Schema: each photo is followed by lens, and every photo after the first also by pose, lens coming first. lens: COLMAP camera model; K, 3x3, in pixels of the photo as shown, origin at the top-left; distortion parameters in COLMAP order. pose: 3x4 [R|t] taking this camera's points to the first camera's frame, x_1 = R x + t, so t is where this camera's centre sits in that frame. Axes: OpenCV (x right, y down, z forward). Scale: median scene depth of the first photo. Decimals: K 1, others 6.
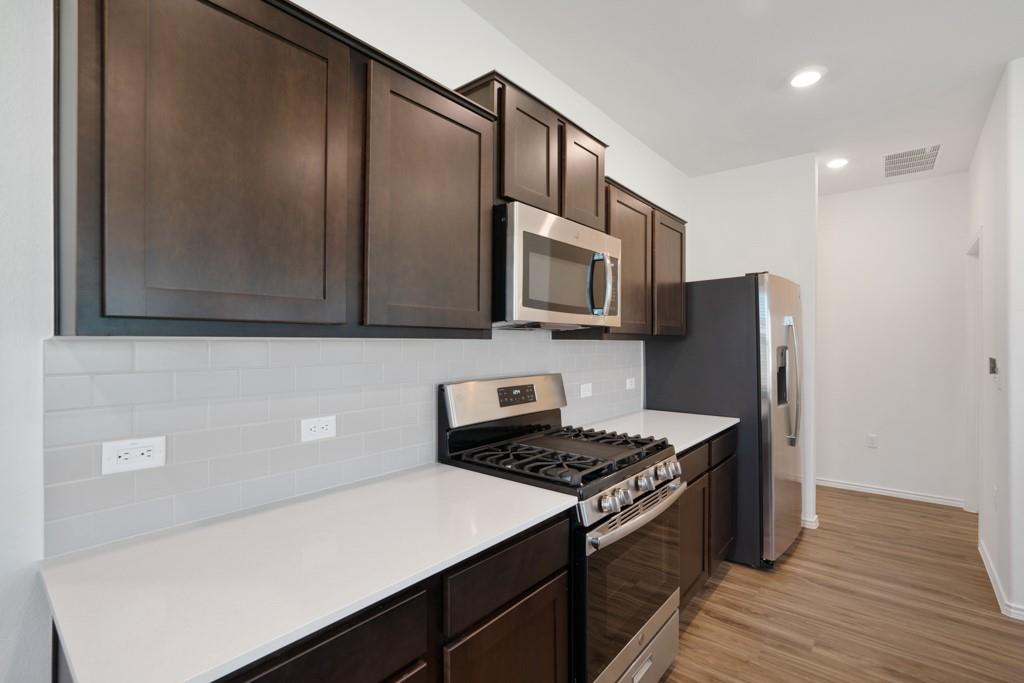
lens RADIAL K [[474.9, 0, 508.9], [0, 474.9, 342.2], [0, 0, 1]] dist [-0.023509, 0.004255]
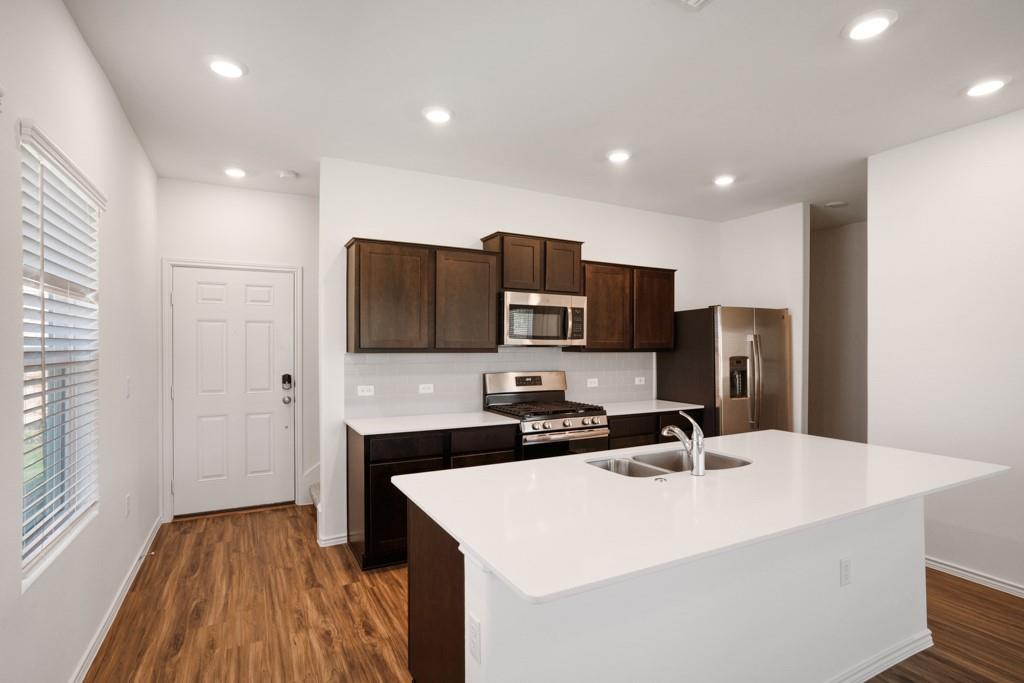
lens RADIAL K [[503.5, 0, 512.5], [0, 503.5, 344.1], [0, 0, 1]] dist [-0.014897, 0.000399]
pose [[0.926025, -0.005600, -0.377421, 0.767249], [0.001402, 0.999934, -0.011397, -0.016317], [0.377460, 0.010025, 0.925972, -0.973138]]
